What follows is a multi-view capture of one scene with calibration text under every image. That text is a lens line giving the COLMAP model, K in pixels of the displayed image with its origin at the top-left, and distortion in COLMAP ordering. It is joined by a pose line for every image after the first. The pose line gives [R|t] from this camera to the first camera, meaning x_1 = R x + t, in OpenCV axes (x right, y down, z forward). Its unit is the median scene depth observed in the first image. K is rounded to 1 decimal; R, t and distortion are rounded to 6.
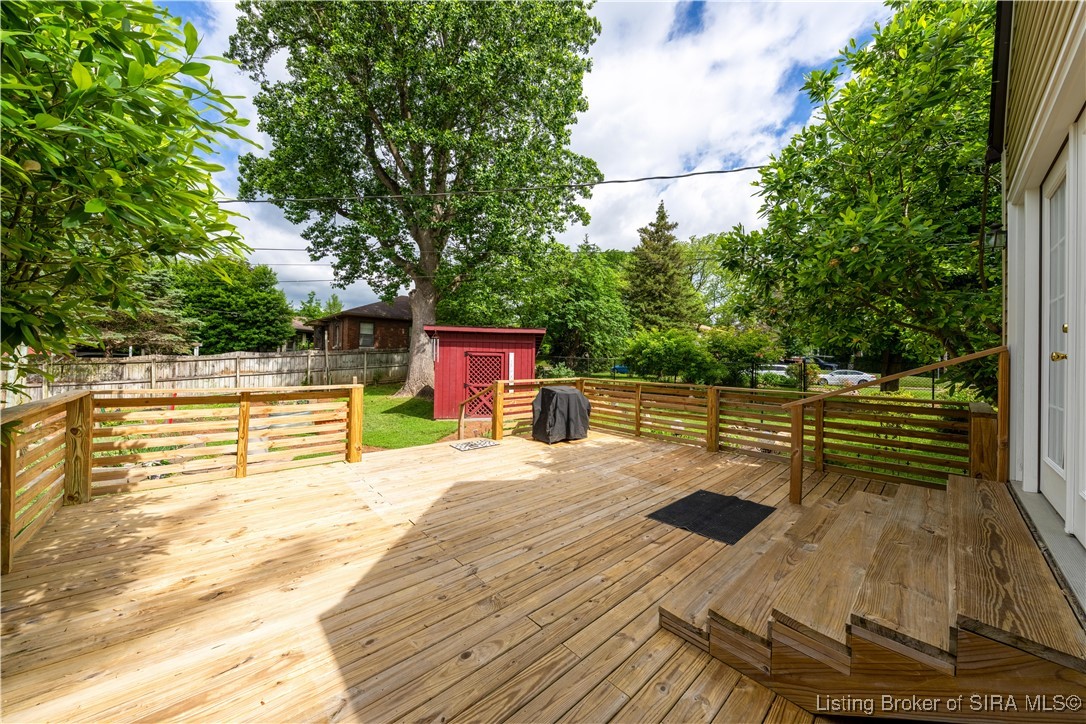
lens RADIAL K [[369.7, 0, 547.7], [0, 369.7, 358.2], [0, 0, 1]] dist [-0.000620, -0.000054]
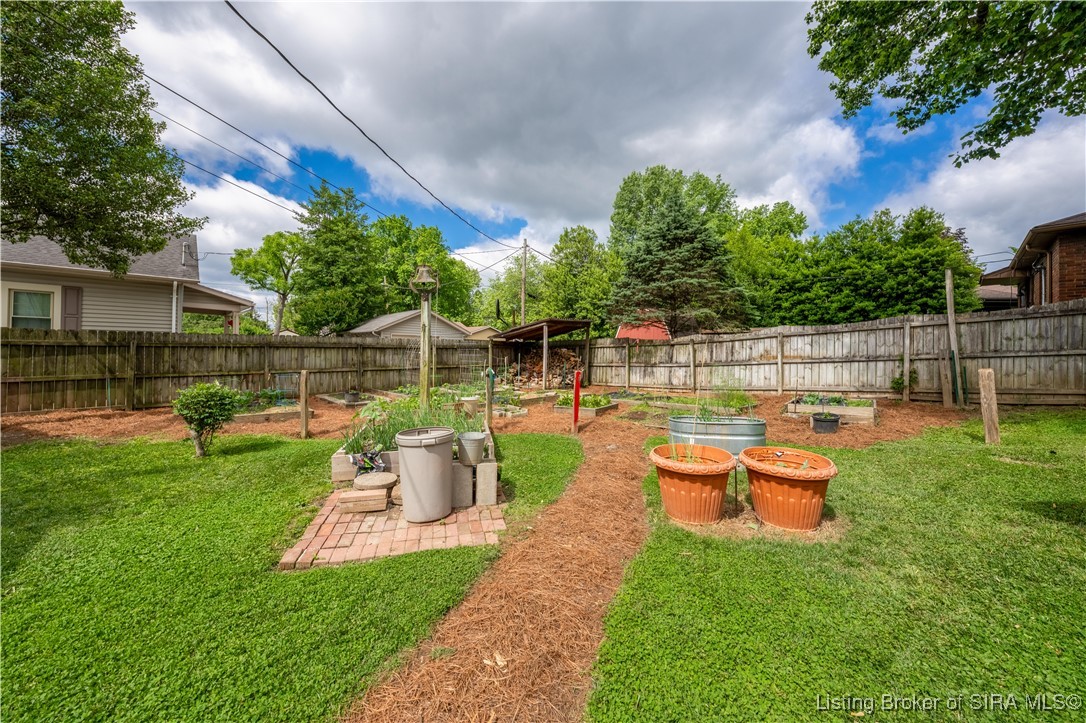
lens RADIAL K [[389.6, 0, 541.8], [0, 389.6, 348.7], [0, 0, 1]] dist [-0.002067, -0.000106]
pose [[0.012739, -0.024551, -0.999617, -0.163289], [-0.010573, 0.999639, -0.024686, 0.046320], [0.999863, 0.010883, 0.012475, 0.598945]]
